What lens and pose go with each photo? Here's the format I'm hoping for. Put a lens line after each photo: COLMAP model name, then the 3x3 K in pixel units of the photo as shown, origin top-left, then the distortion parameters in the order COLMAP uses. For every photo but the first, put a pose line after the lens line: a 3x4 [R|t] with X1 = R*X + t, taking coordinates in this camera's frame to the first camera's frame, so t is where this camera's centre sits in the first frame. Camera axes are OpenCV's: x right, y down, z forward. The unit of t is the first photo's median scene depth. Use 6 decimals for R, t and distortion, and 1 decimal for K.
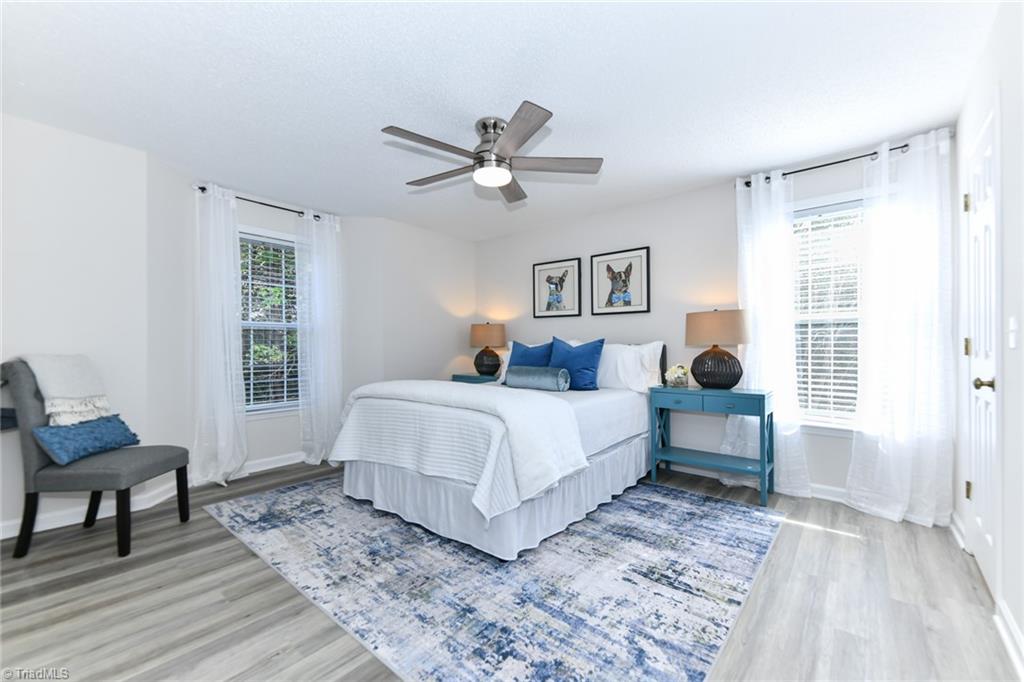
lens RADIAL K [[407.3, 0, 509.4], [0, 407.3, 354.3], [0, 0, 1]] dist [0.015259, -0.000154]
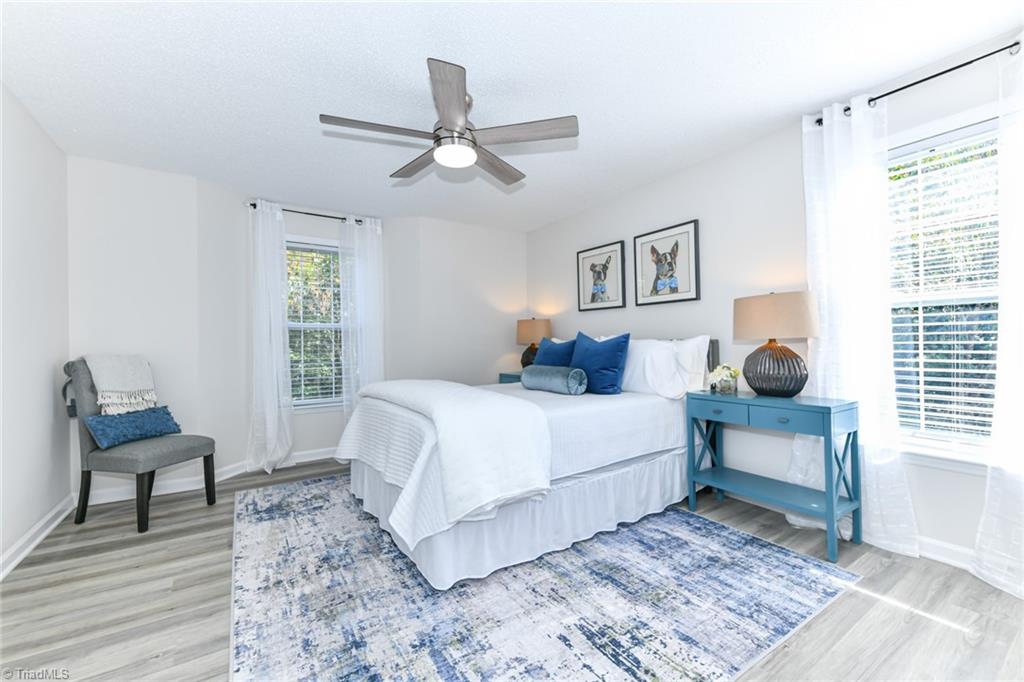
lens RADIAL K [[411.9, 0, 513.0], [0, 411.9, 349.6], [0, 0, 1]] dist [0.013288, -0.000637]
pose [[0.961224, -0.006282, -0.275697, 0.287283], [0.005288, 0.999977, -0.004349, -0.002535], [0.275718, 0.002723, 0.961235, 0.140282]]
